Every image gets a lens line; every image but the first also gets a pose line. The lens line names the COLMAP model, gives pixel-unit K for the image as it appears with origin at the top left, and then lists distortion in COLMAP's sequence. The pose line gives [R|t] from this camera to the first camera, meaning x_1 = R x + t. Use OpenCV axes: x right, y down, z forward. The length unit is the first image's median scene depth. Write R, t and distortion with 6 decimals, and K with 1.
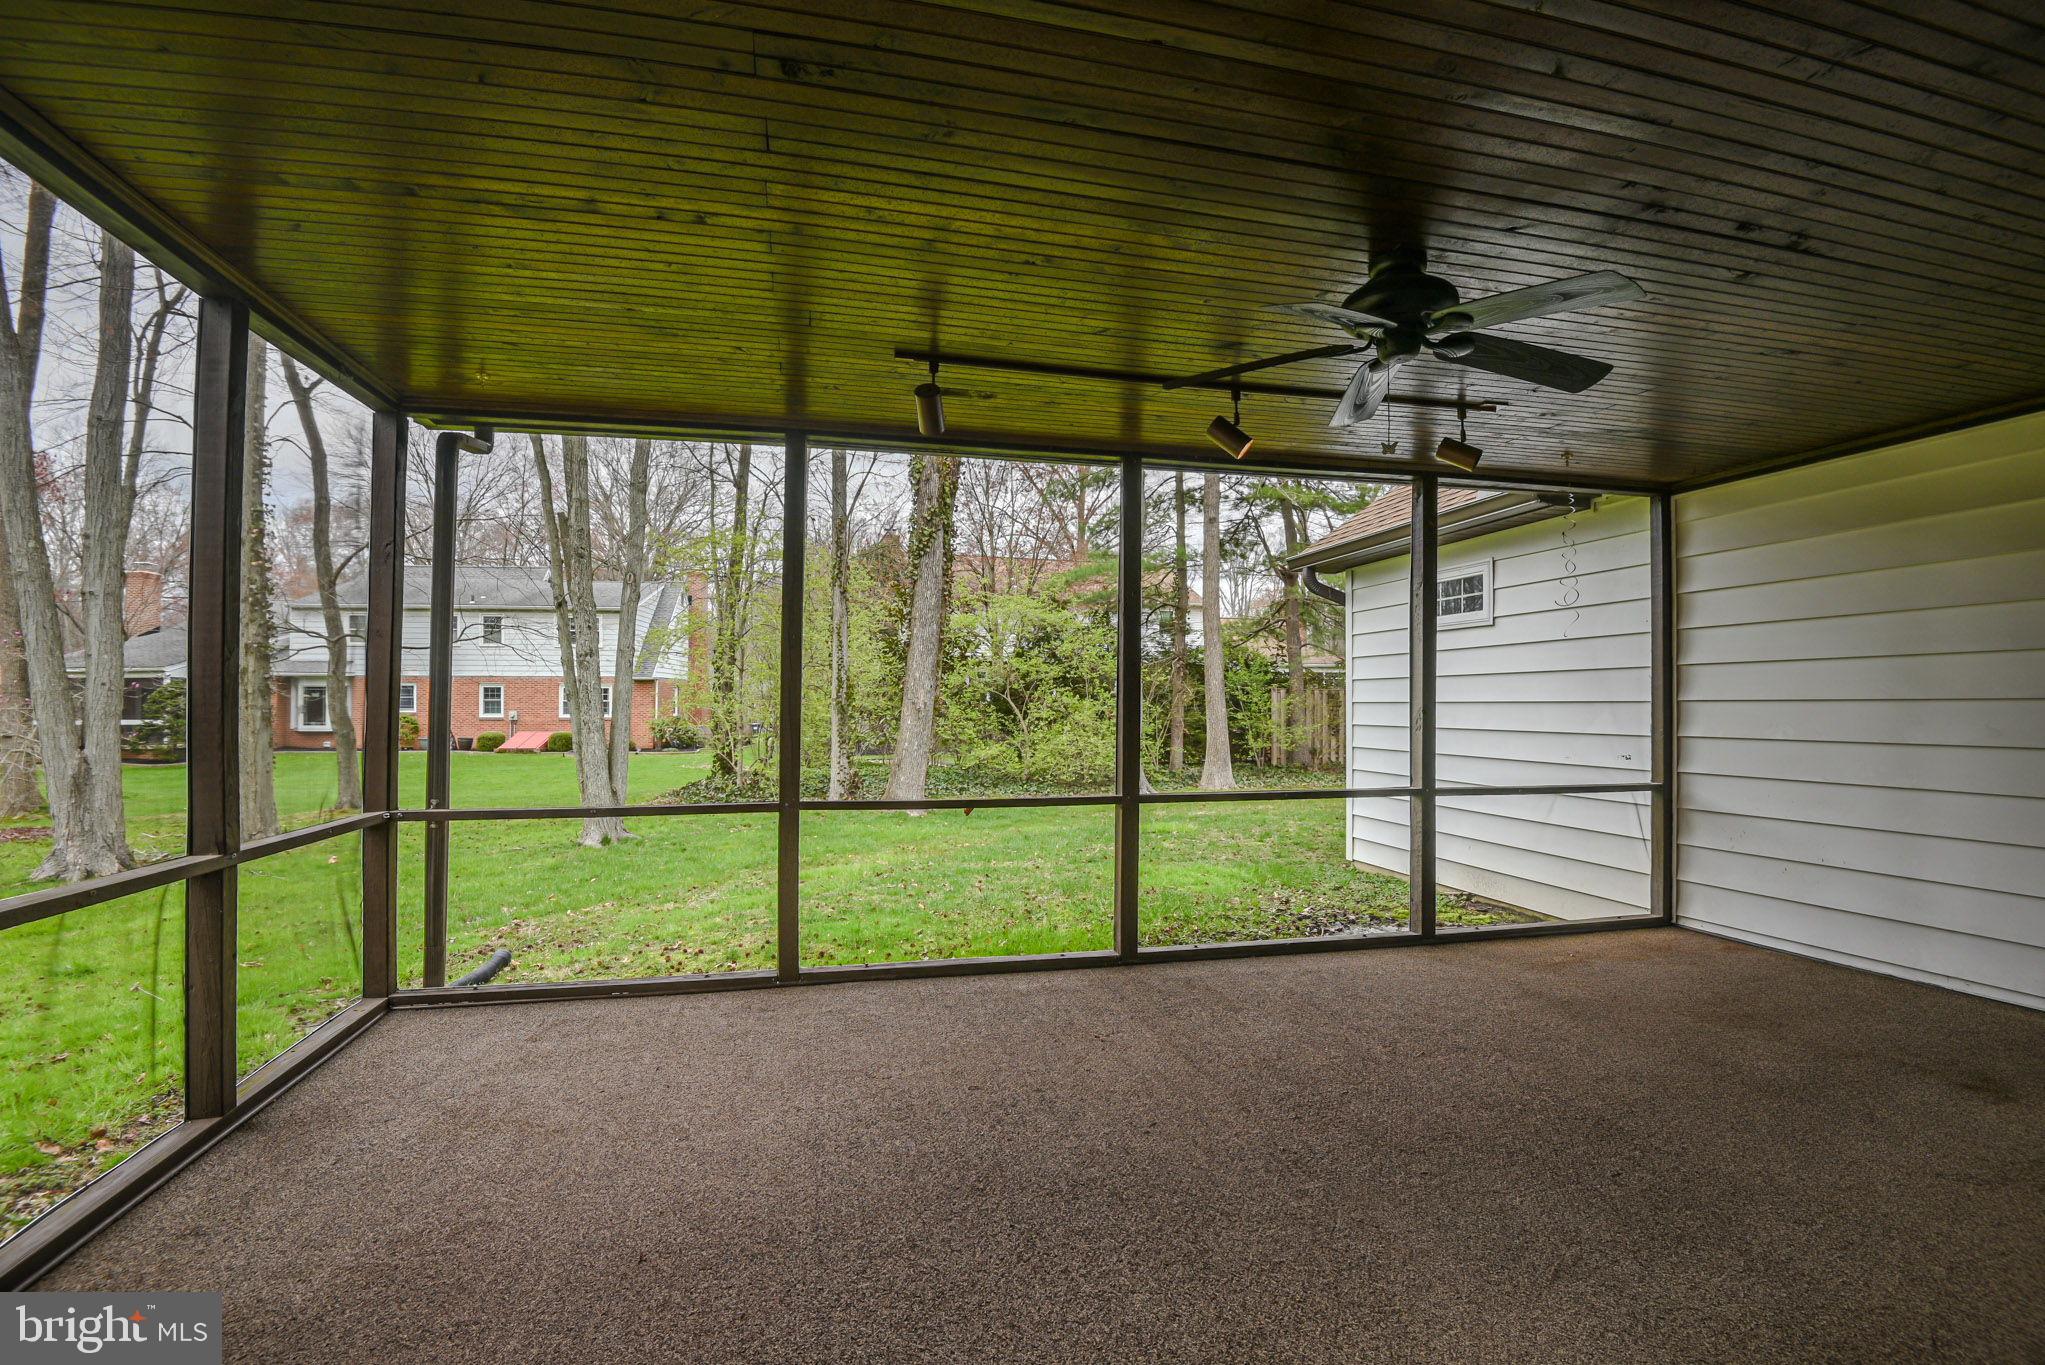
lens RADIAL K [[932.9, 0, 1025.1], [0, 932.9, 694.6], [0, 0, 1]] dist [-0.023162, -0.005334]
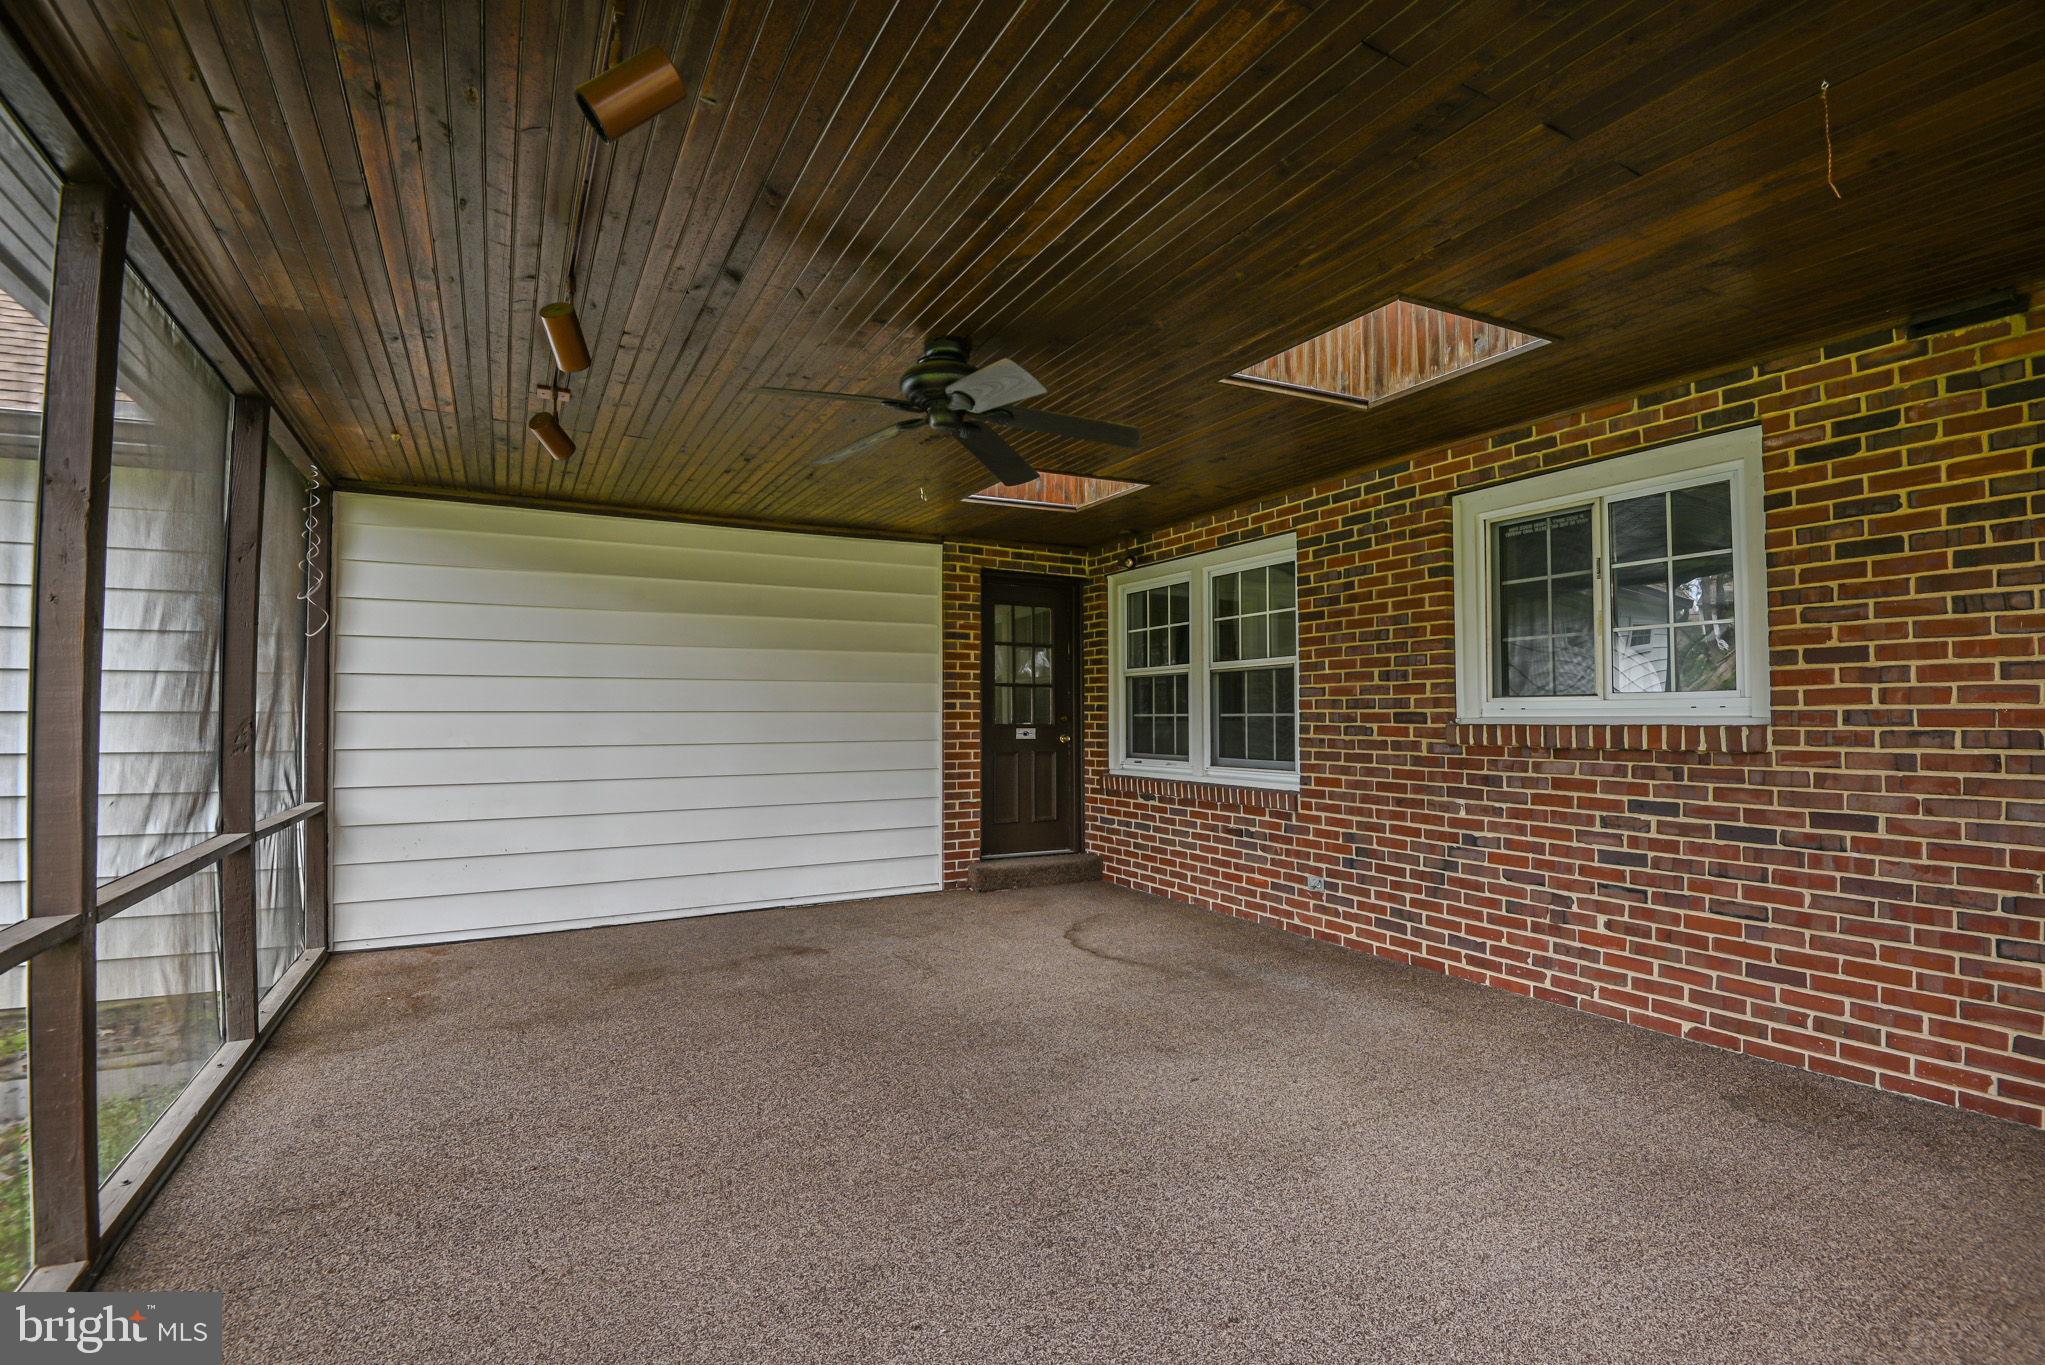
lens RADIAL K [[932.9, 0, 1025.1], [0, 932.9, 694.6], [0, 0, 1]] dist [-0.023162, -0.005334]
pose [[-0.256187, 0.026016, 0.966277, -0.504207], [-0.012980, 0.999455, -0.030351, 0.011404], [-0.966540, -0.020318, -0.255709, 0.764182]]
